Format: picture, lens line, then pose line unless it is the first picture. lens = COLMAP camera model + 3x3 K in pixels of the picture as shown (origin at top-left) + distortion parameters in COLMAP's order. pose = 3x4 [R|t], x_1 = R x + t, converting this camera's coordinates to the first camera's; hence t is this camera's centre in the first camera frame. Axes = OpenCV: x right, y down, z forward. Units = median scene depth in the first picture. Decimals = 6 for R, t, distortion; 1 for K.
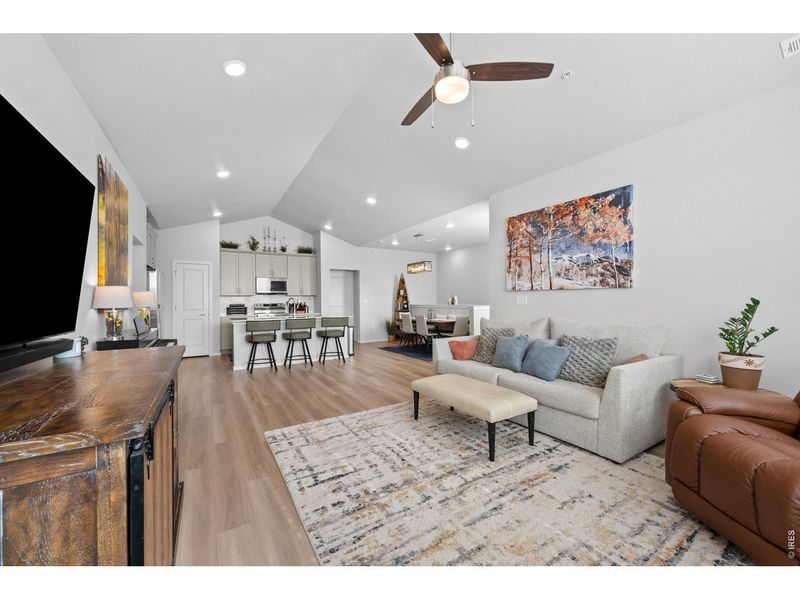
lens RADIAL K [[315.2, 0, 399.8], [0, 315.2, 300.5], [0, 0, 1]] dist [-0.007590, 0.000416]
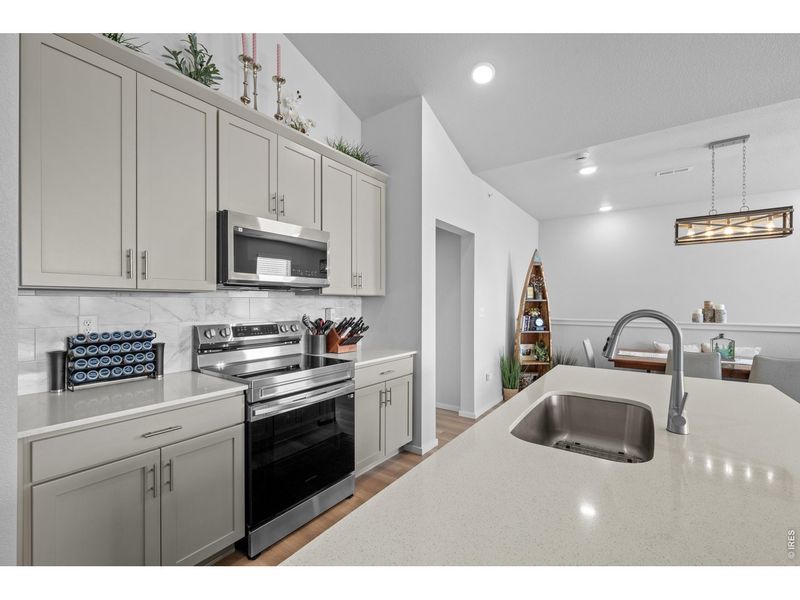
lens RADIAL K [[357.4, 0, 397.2], [0, 357.4, 302.9], [0, 0, 1]] dist [0.002733, 0.000180]
pose [[0.922299, 0.012140, 0.386286, -0.424568], [-0.012968, 0.999916, -0.000460, -0.009241], [-0.386259, -0.004585, 0.922379, 0.693902]]
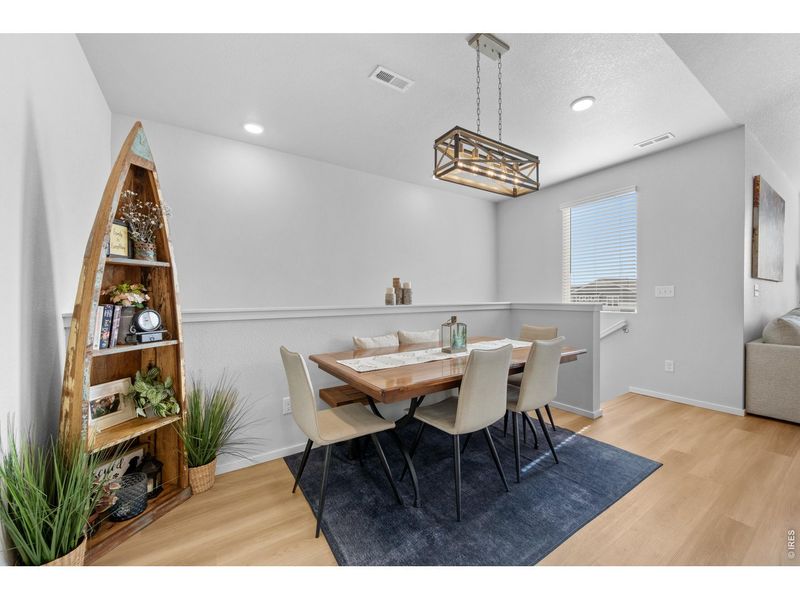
lens RADIAL K [[315.2, 0, 398.6], [0, 315.2, 301.2], [0, 0, 1]] dist [-0.007590, 0.000416]
pose [[-0.019802, -0.004213, 0.999795, -0.181671], [0.003402, 0.999985, 0.004281, 0.006864], [-0.999798, 0.003486, -0.019787, 0.993294]]
